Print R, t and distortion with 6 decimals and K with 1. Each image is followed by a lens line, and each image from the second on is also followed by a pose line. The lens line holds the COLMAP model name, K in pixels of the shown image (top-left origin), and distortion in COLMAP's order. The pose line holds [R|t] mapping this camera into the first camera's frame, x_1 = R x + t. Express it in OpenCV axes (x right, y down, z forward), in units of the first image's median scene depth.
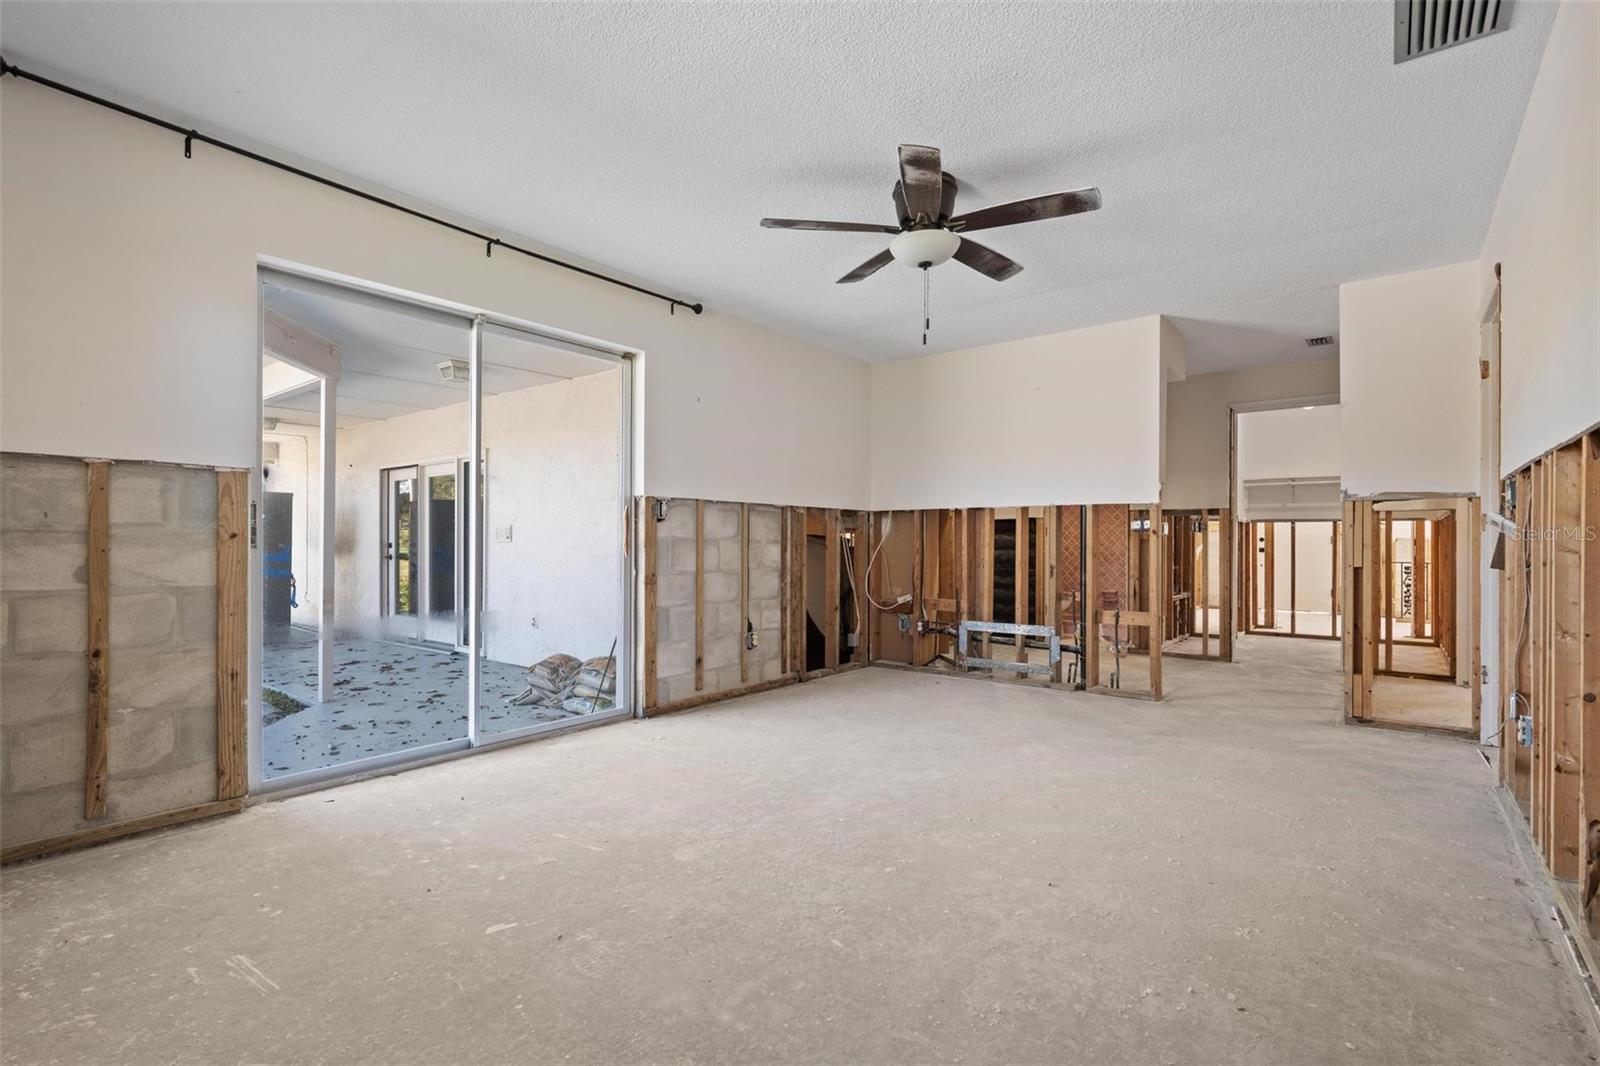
lens RADIAL K [[754.3, 0, 797.8], [0, 754.3, 542.2], [0, 0, 1]] dist [0.001740, -0.001391]
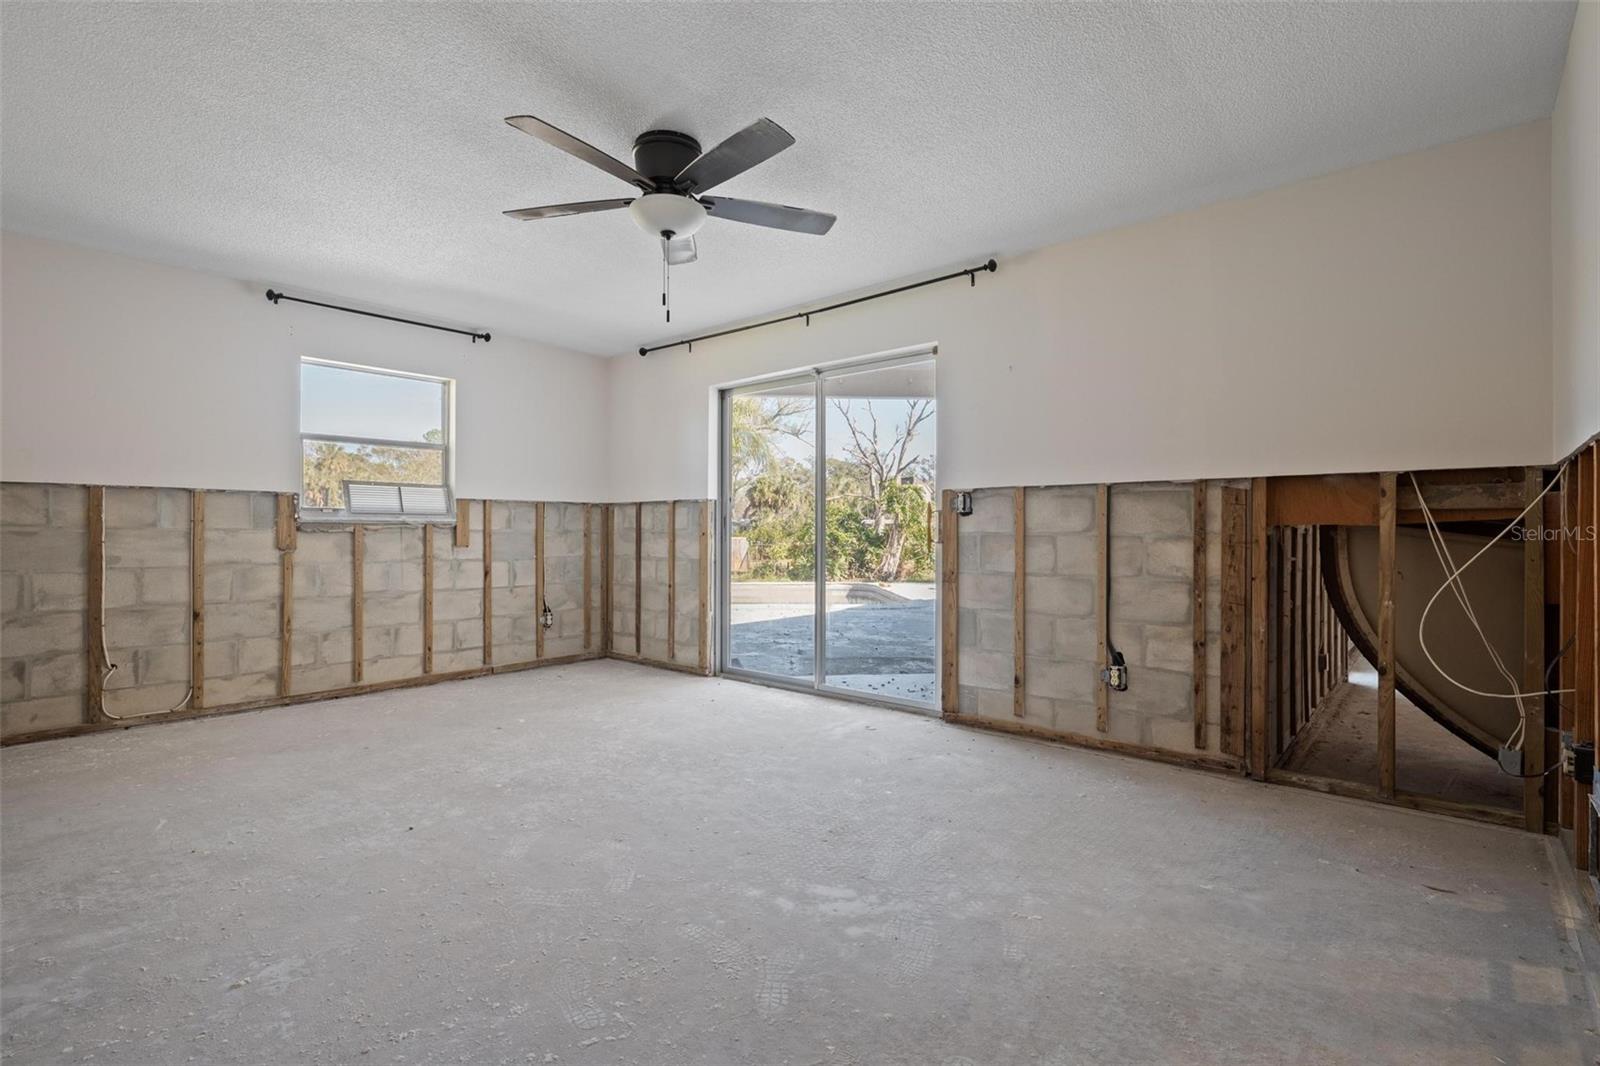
lens RADIAL K [[754.3, 0, 796.6], [0, 754.3, 531.8], [0, 0, 1]] dist [0.001740, -0.001391]
pose [[-0.049768, -0.005596, -0.998745, 0.913843], [-0.000672, 0.999984, -0.005569, -0.002779], [0.998761, 0.000394, -0.049771, 1.022726]]
